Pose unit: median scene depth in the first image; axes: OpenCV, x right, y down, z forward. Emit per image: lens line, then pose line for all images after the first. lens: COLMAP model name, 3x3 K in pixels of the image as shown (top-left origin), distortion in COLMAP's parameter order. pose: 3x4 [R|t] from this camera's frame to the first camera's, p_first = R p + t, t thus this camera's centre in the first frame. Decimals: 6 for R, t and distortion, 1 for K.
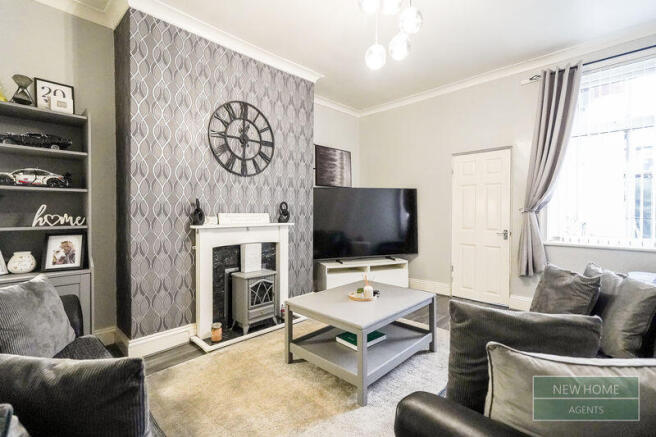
lens RADIAL K [[302.2, 0, 325.1], [0, 302.2, 218.4], [0, 0, 1]] dist [0.001707, 0.000803]
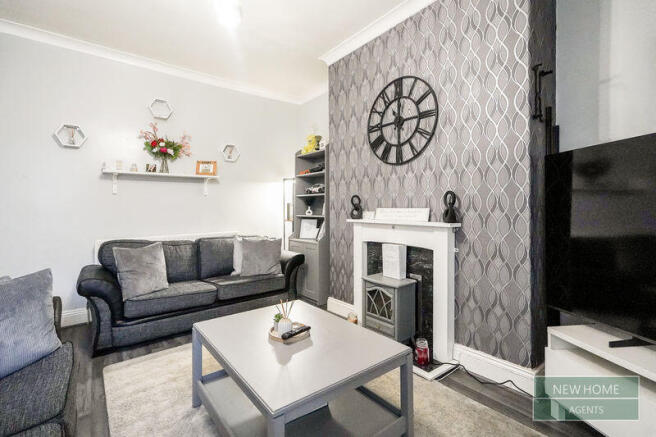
lens RADIAL K [[302.2, 0, 314.6], [0, 302.2, 208.3], [0, 0, 1]] dist [0.001707, 0.000803]
pose [[-0.131575, 0.006943, -0.991282, 0.620682], [-0.011398, 0.999899, 0.008516, -0.021610], [0.991241, 0.012419, -0.131483, 0.890154]]
